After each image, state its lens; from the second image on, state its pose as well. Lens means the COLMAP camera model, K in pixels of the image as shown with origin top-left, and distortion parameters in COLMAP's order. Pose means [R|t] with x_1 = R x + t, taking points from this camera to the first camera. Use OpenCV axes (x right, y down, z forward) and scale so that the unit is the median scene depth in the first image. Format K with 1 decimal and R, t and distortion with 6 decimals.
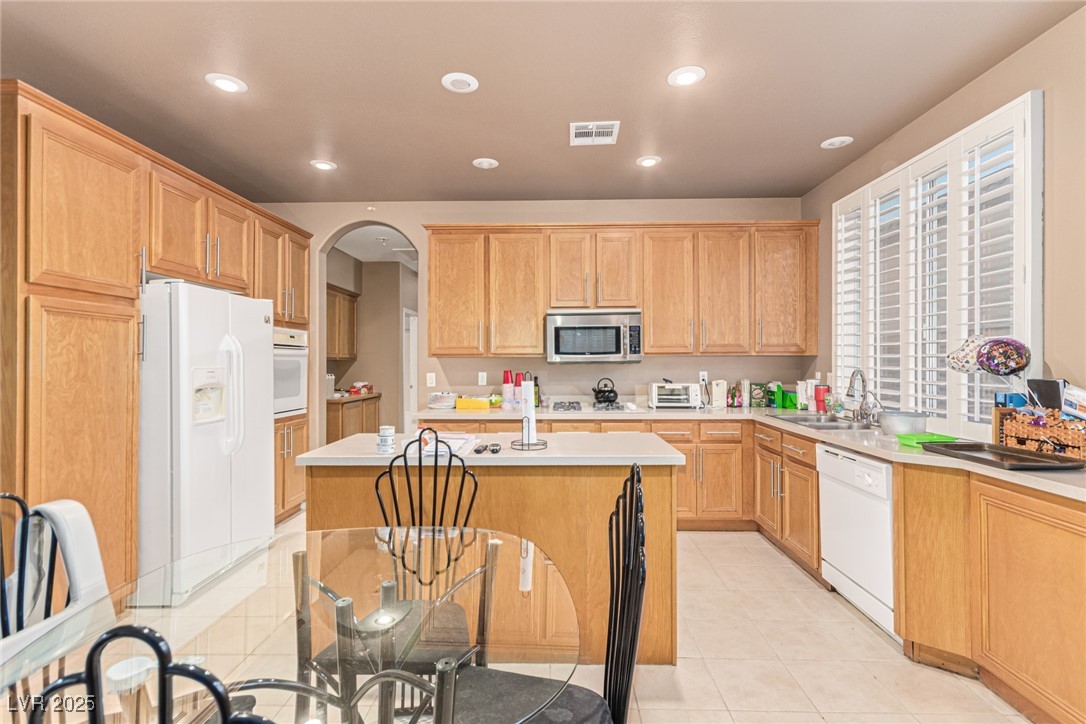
lens RADIAL K [[506.2, 0, 544.8], [0, 506.2, 362.9], [0, 0, 1]] dist [0.000216, -0.000497]
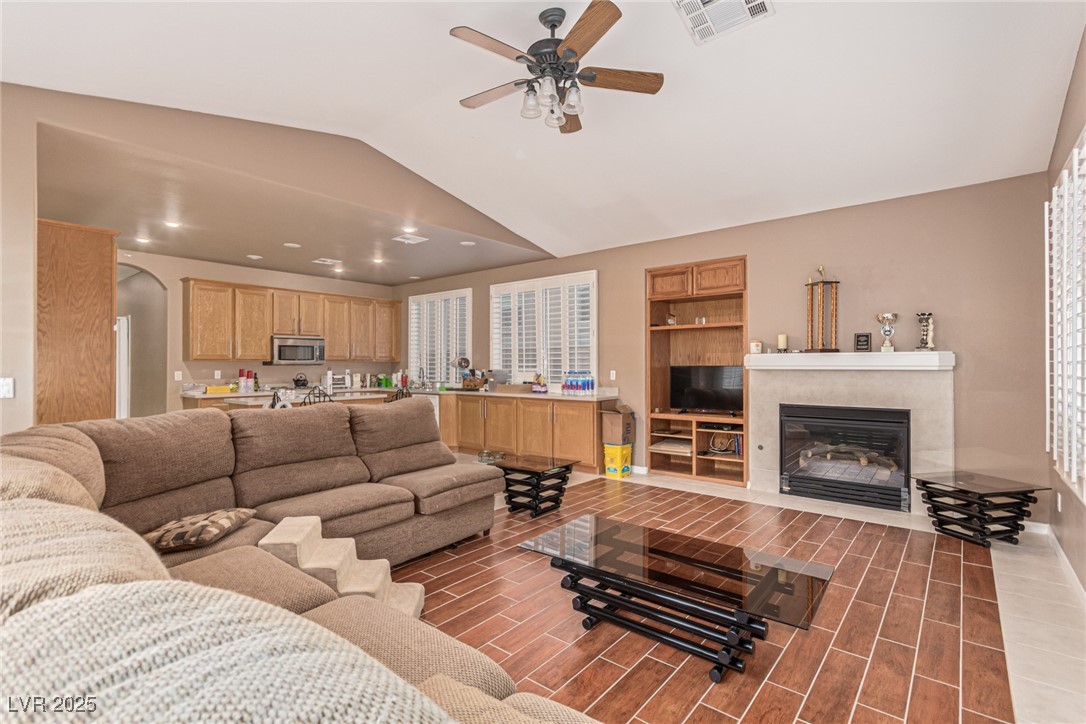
lens RADIAL K [[506.2, 0, 544.7], [0, 506.2, 366.0], [0, 0, 1]] dist [0.000216, -0.000497]
pose [[0.628132, 0.001440, 0.778105, -0.789343], [0.002616, 0.999989, -0.003962, 0.014357], [-0.778102, 0.004524, 0.628121, -0.879514]]
